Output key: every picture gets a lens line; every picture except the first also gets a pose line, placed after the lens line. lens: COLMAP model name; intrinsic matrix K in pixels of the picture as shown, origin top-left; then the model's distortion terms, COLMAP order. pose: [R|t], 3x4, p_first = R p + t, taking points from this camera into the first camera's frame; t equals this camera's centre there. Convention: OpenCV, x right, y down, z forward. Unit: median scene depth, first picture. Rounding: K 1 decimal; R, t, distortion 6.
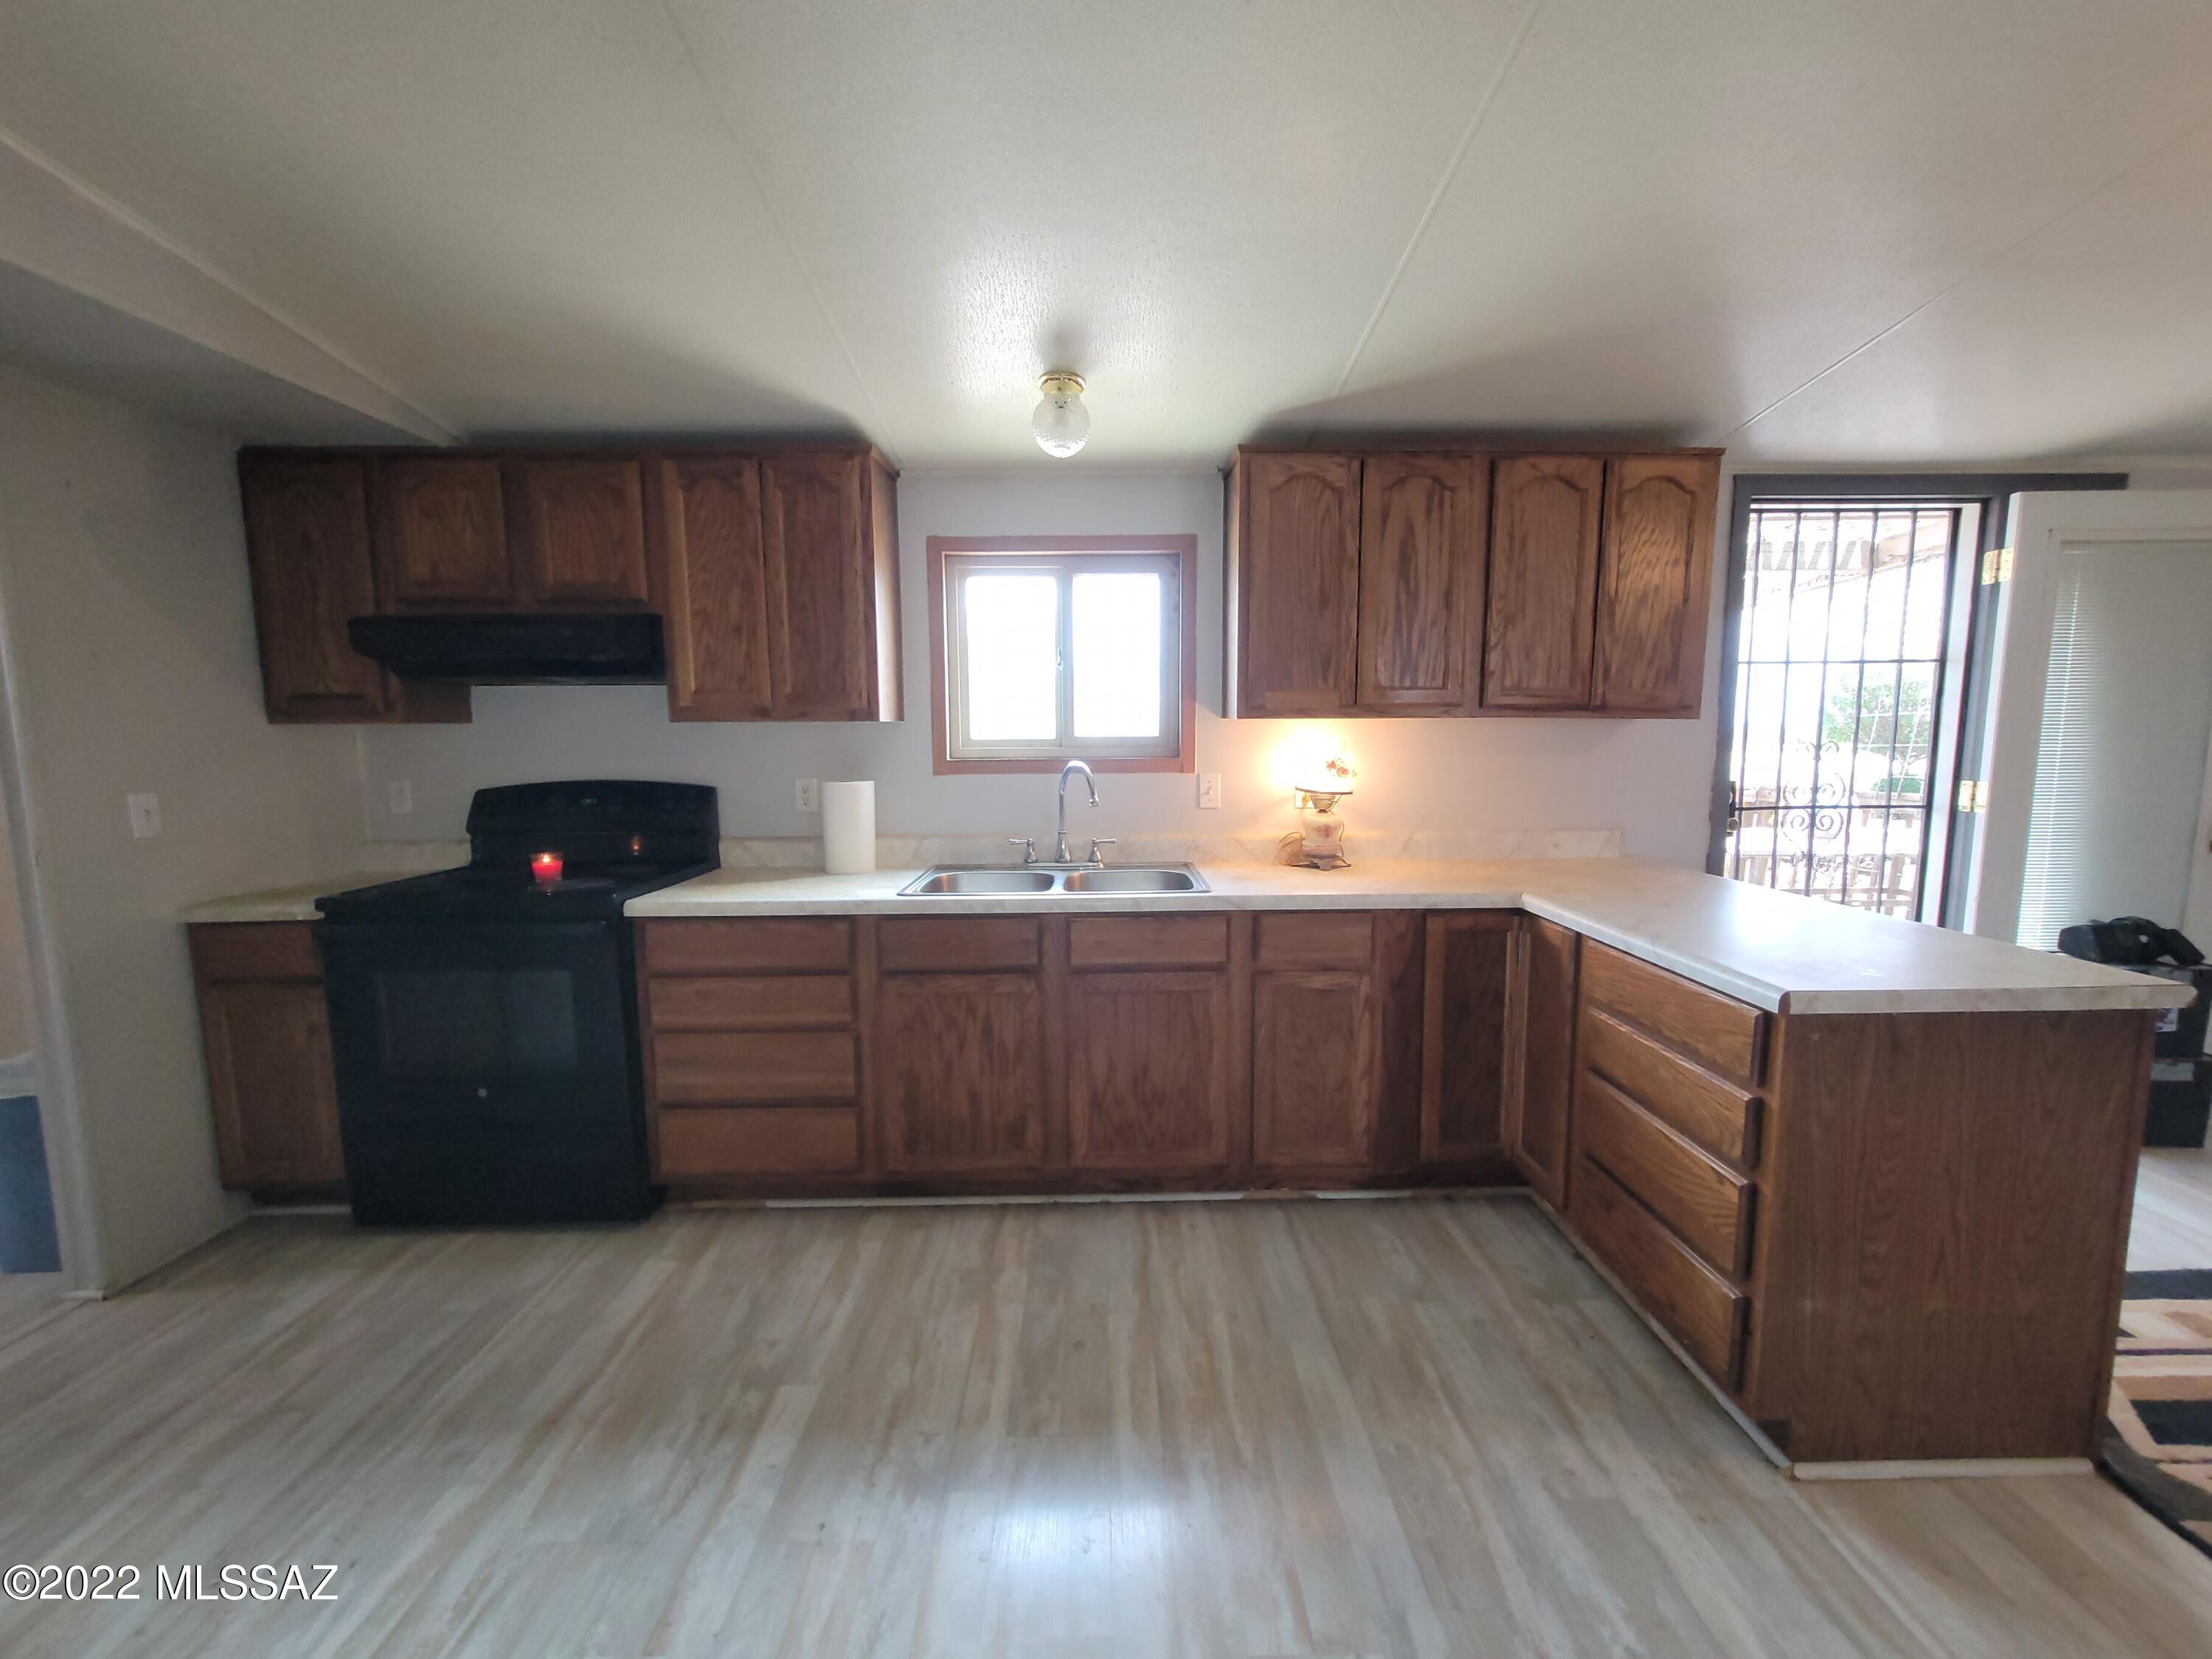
lens RADIAL K [[912.0, 0, 1108.8], [0, 912.0, 832.7], [0, 0, 1]] dist [0.003984, 0.001510]
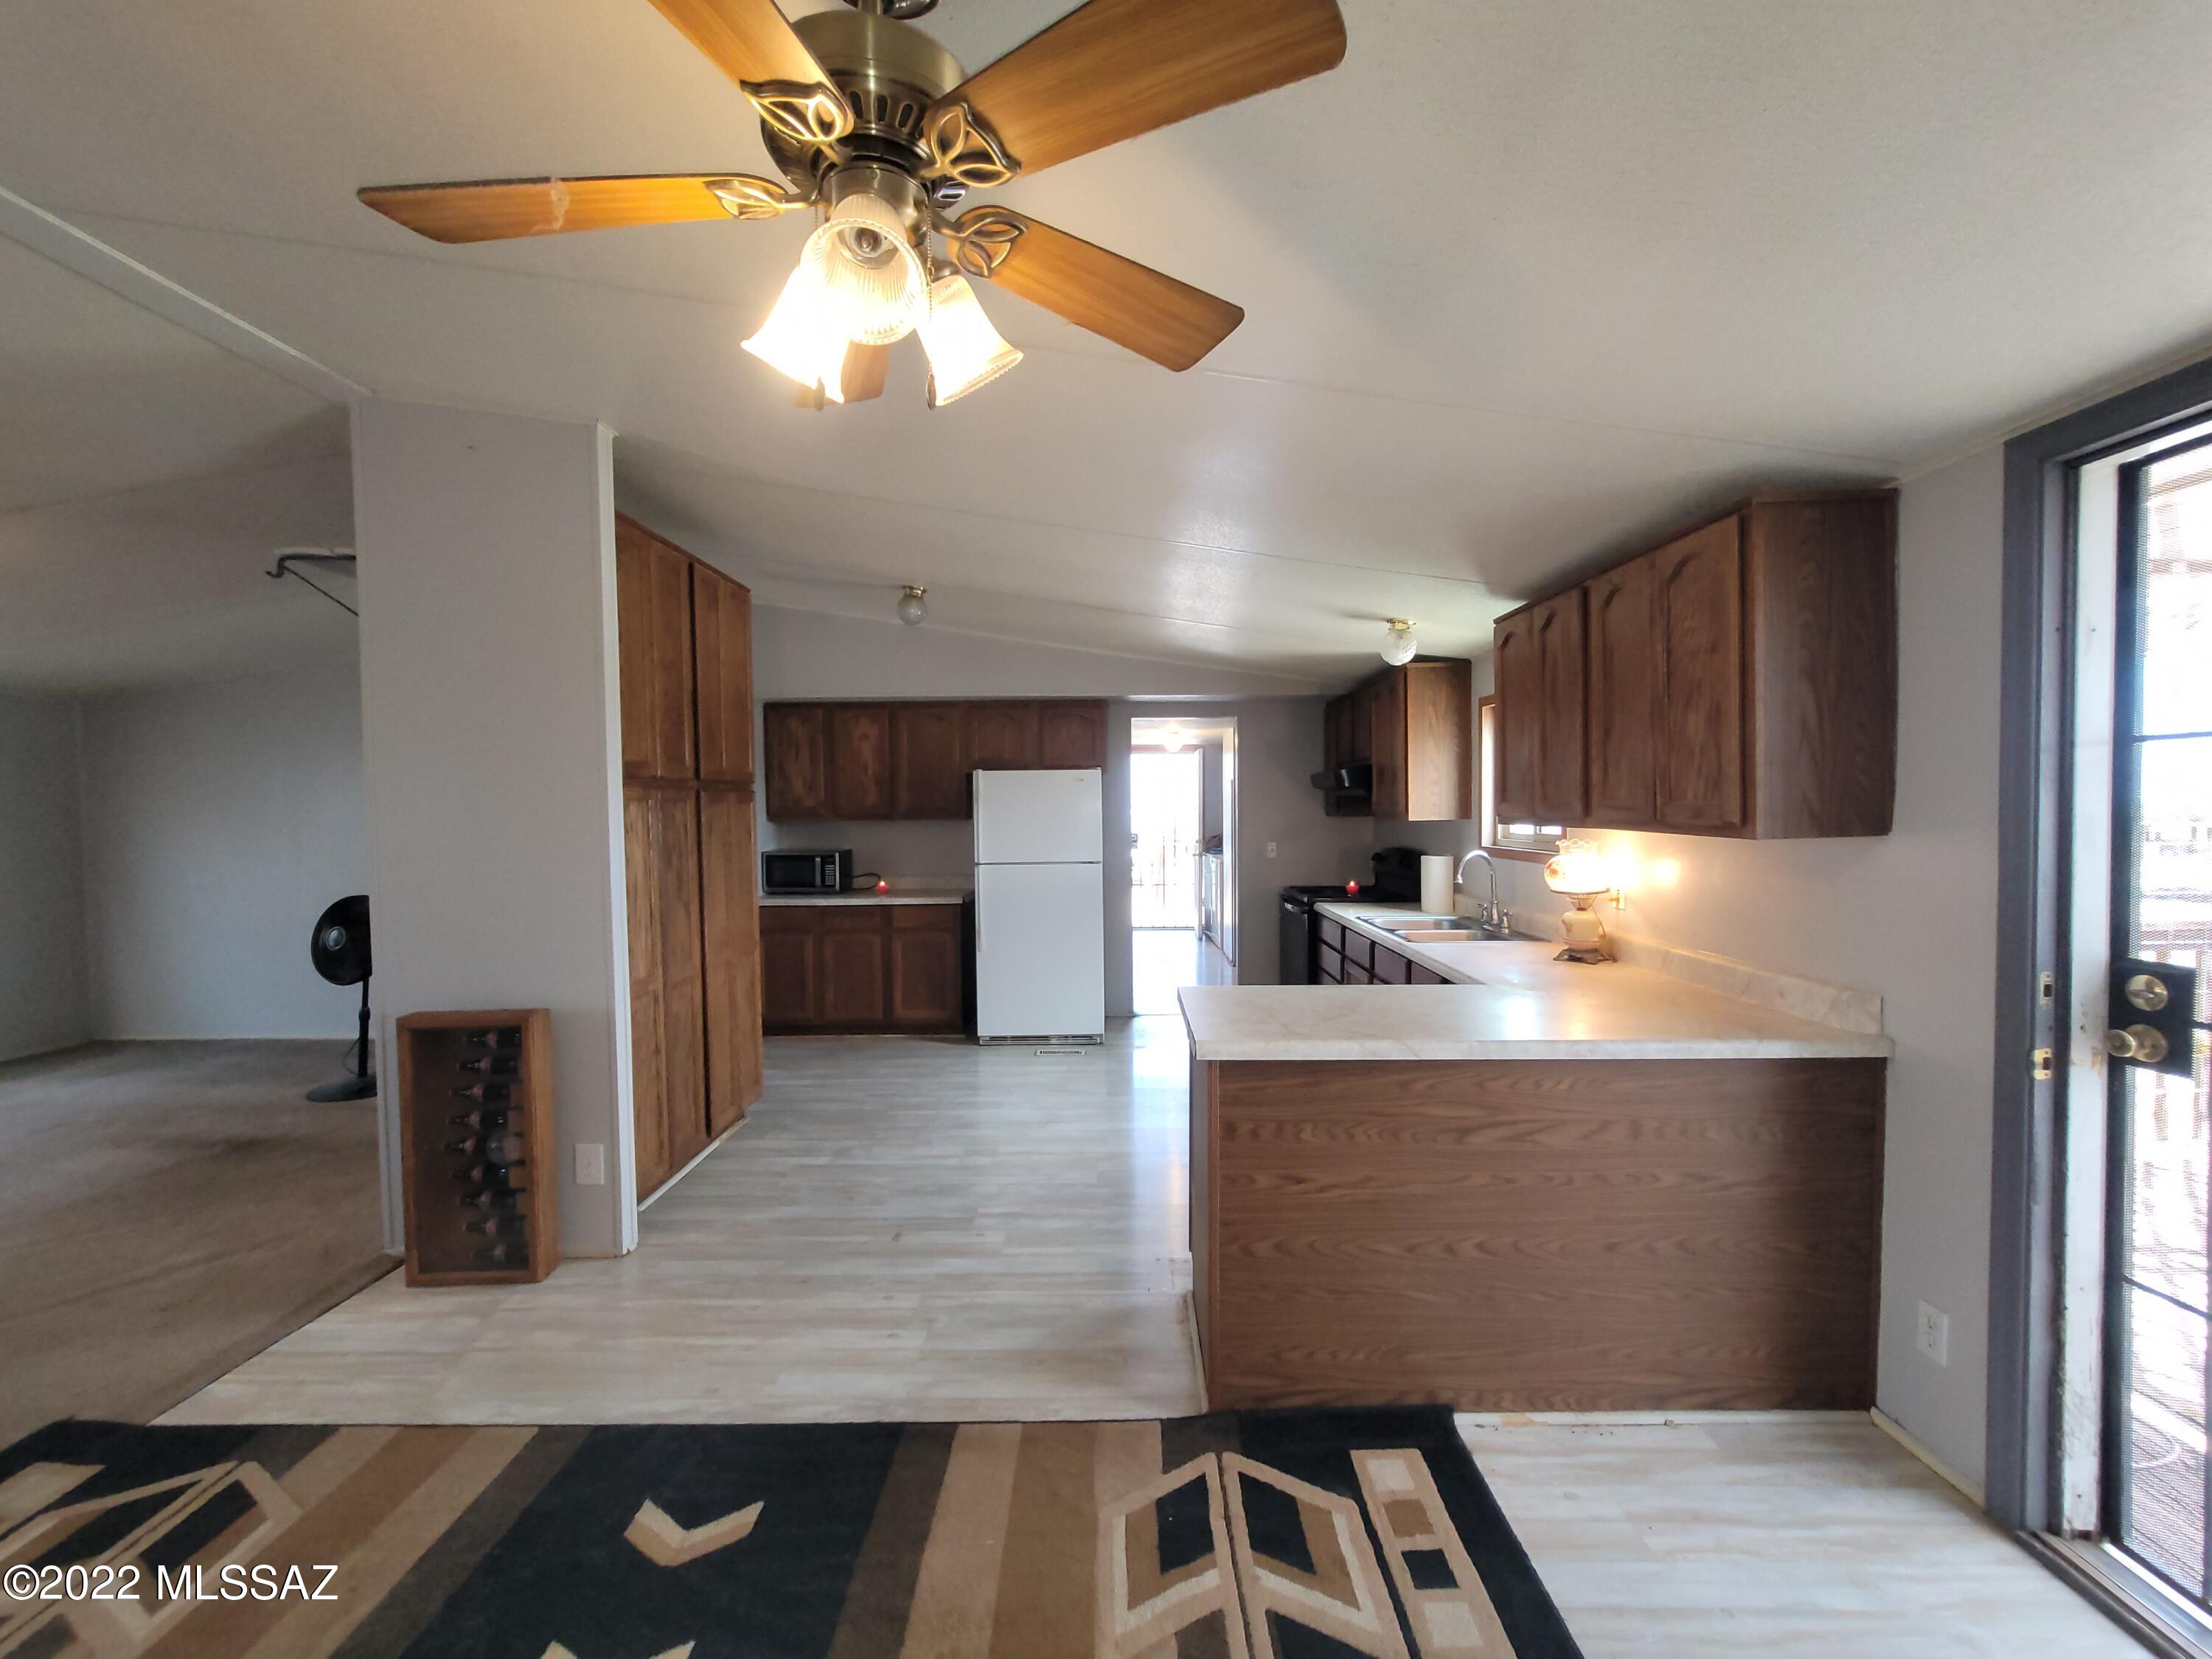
lens RADIAL K [[912.0, 0, 1106.6], [0, 912.0, 828.1], [0, 0, 1]] dist [0.003984, 0.001510]
pose [[-0.022511, 0.031255, -0.999258, 1.539501], [-0.101505, 0.994275, 0.033385, -0.113999], [0.994580, 0.102181, -0.019209, 0.517875]]
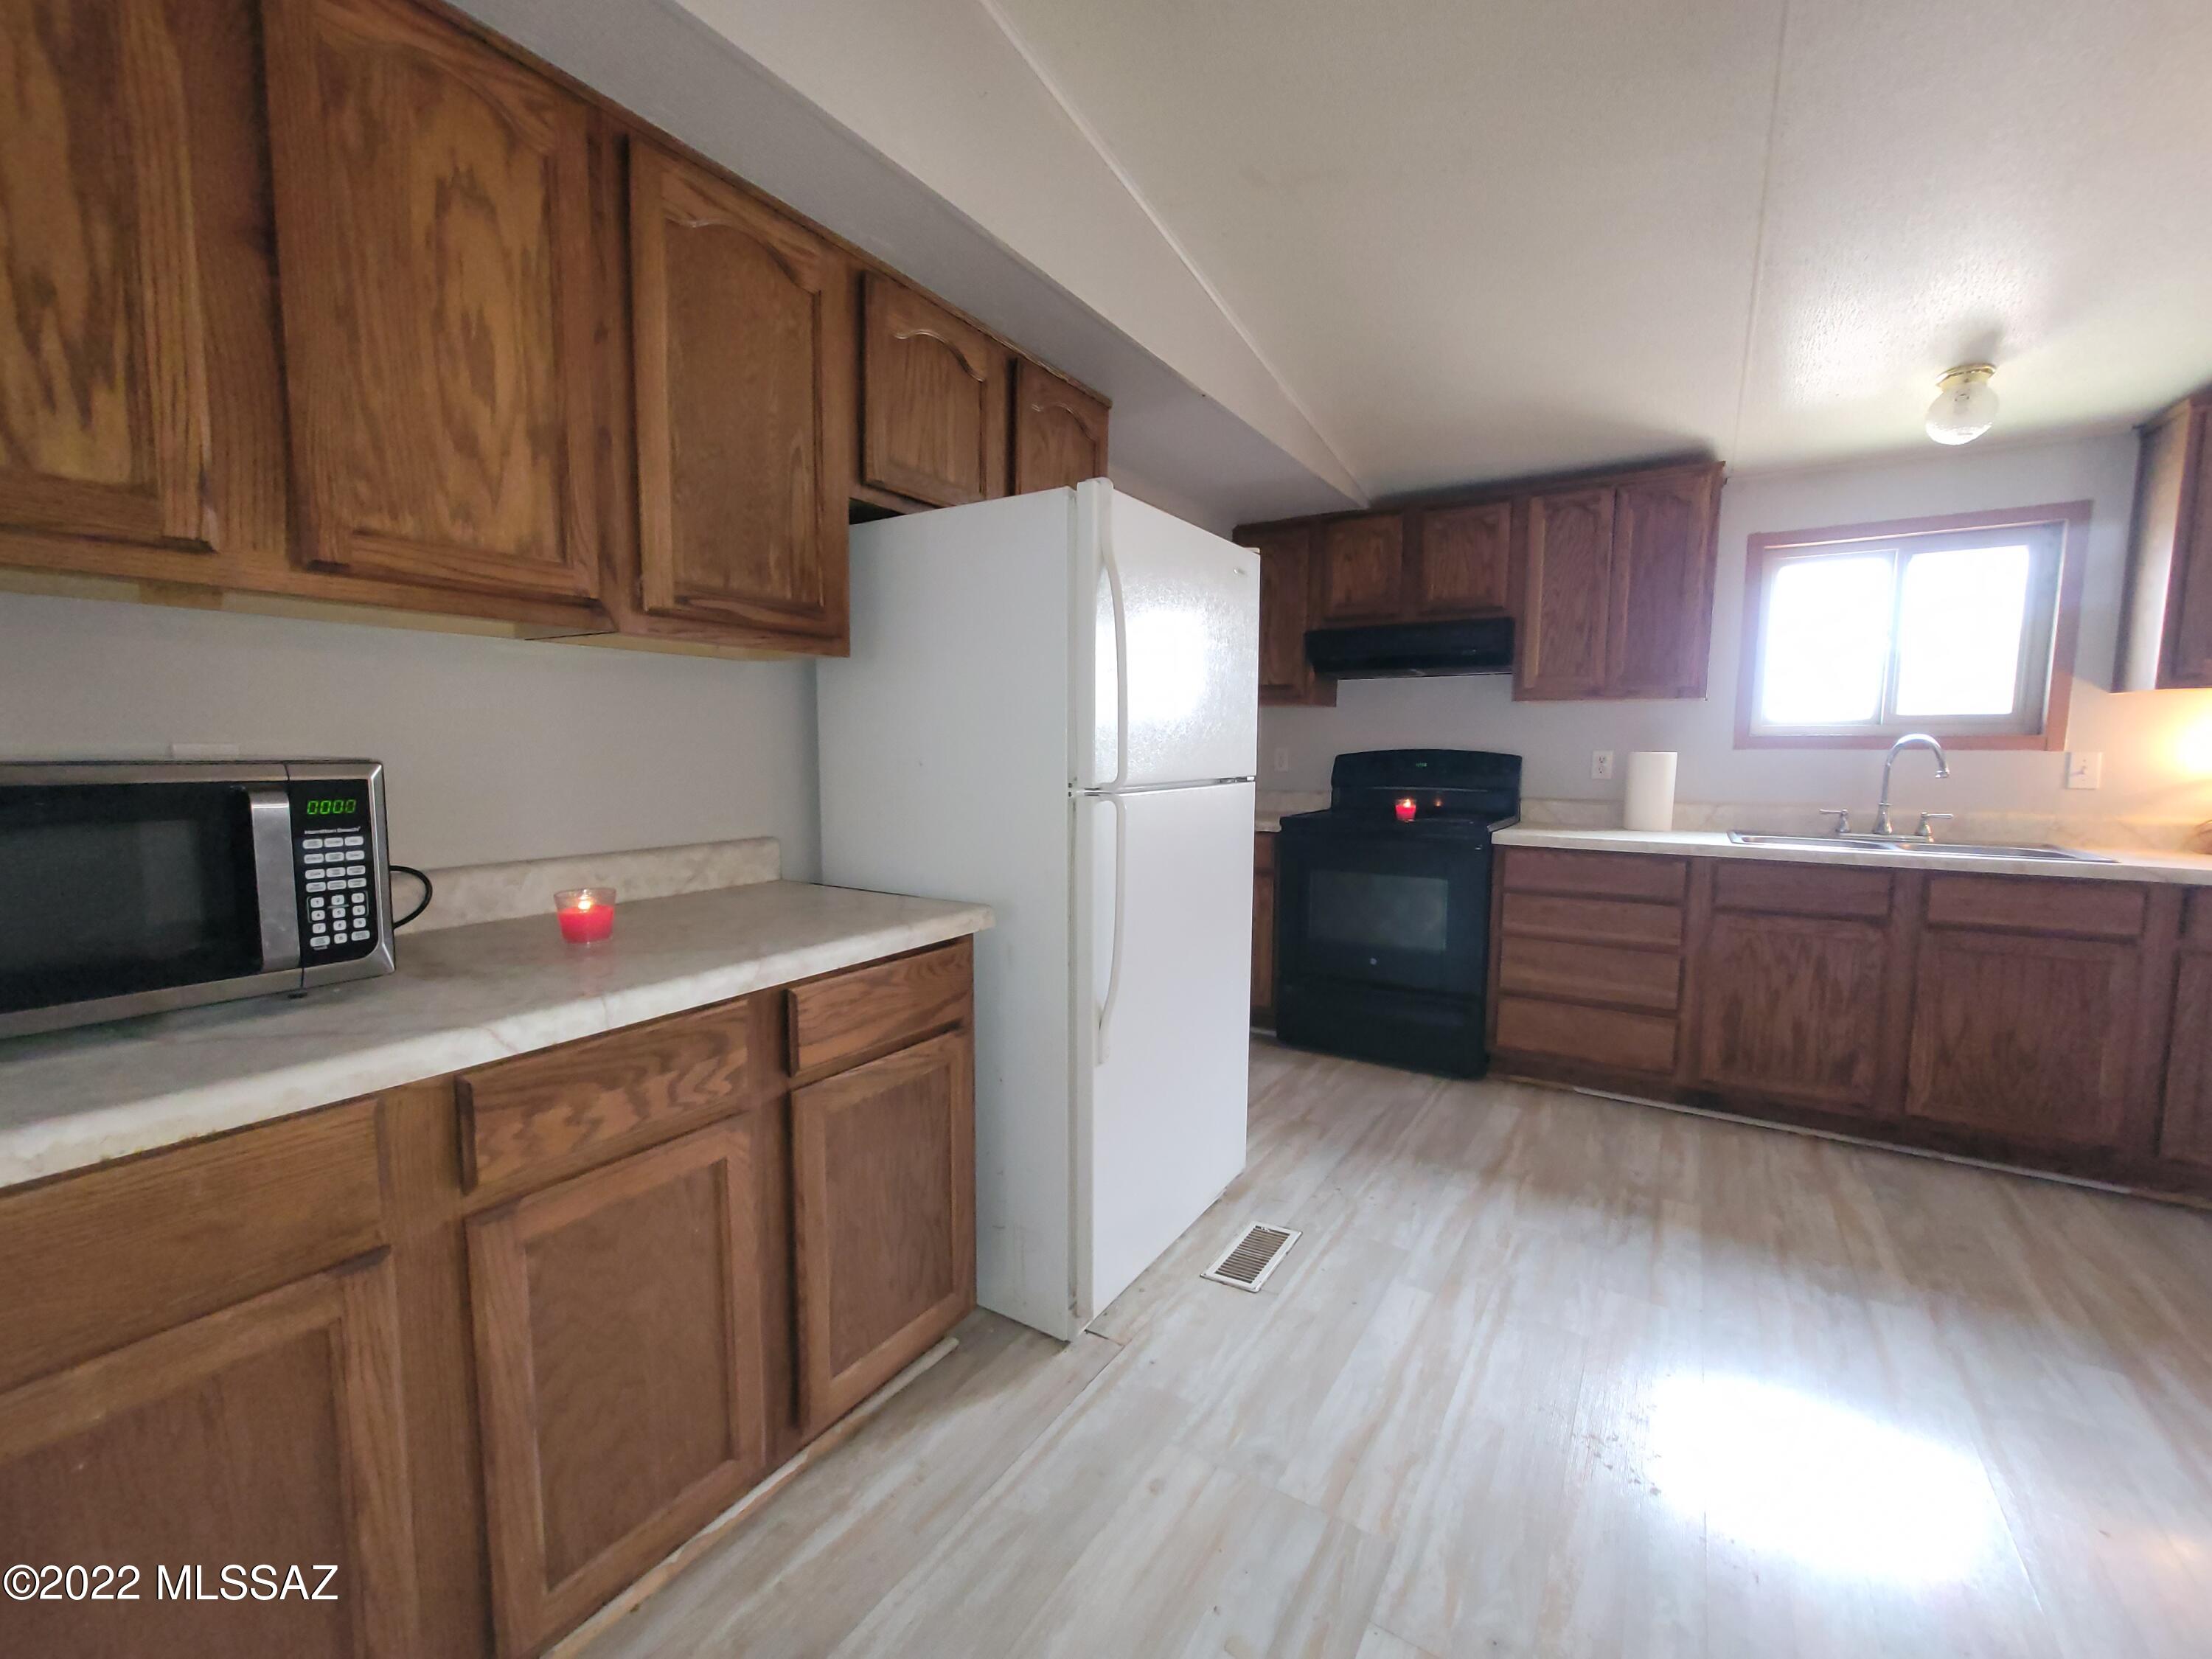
lens RADIAL K [[912.0, 0, 1125.4], [0, 912.0, 829.5], [0, 0, 1]] dist [0.003984, 0.001510]
pose [[0.841742, 0.062096, -0.536297, -0.254949], [-0.071516, 0.997434, 0.003242, 0.100425], [0.535122, 0.035625, 0.844023, -0.393110]]
